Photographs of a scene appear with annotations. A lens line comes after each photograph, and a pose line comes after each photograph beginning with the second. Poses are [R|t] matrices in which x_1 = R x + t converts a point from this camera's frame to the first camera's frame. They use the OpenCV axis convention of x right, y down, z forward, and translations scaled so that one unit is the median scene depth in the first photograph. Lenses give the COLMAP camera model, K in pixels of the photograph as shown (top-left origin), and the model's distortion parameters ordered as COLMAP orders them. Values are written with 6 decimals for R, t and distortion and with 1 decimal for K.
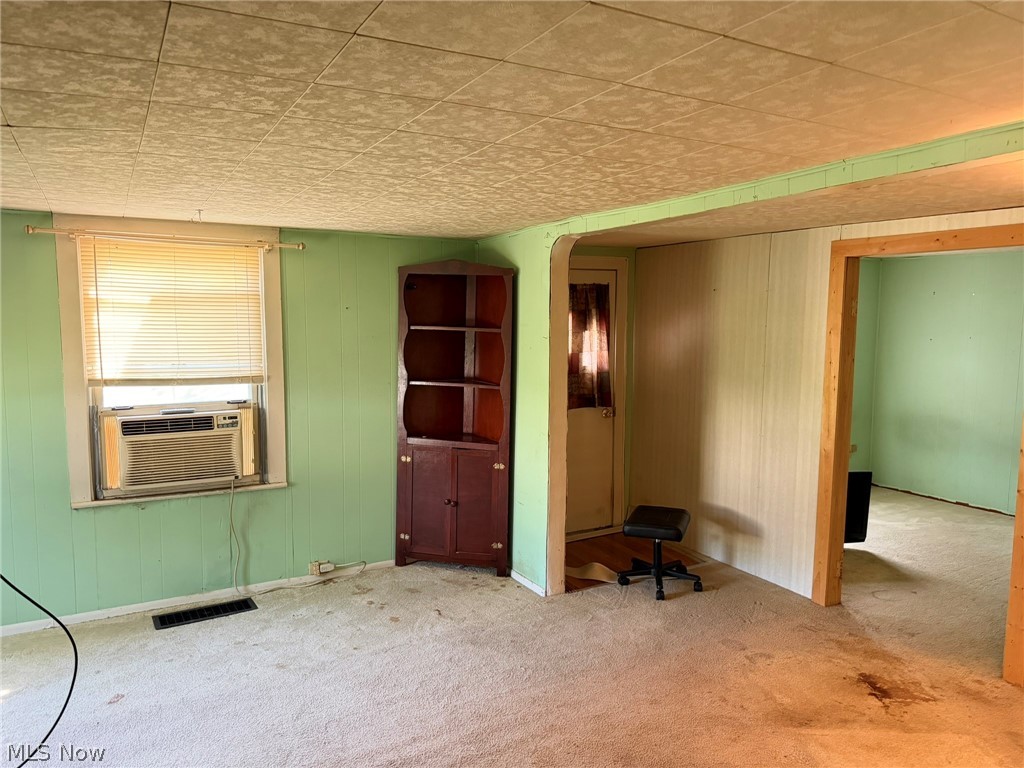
lens RADIAL K [[706.4, 0, 512.0], [0, 706.4, 384.0], [0, 0, 1]] dist [-0.000462, -0.000636]
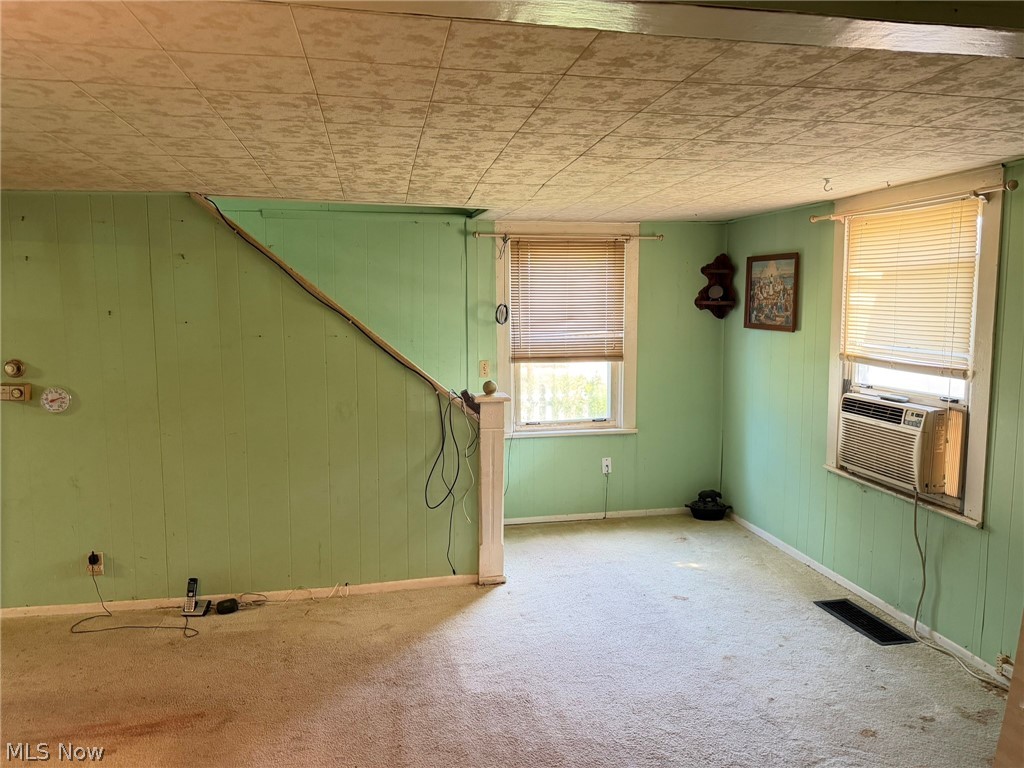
lens RADIAL K [[721.9, 0, 512.0], [0, 721.9, 384.0], [0, 0, 1]] dist [-0.004027, -0.002643]
pose [[-0.324711, 0.103747, -0.940106, 0.545404], [-0.082646, 0.987051, 0.137474, -0.065071], [0.942195, 0.122335, -0.311933, 0.821201]]
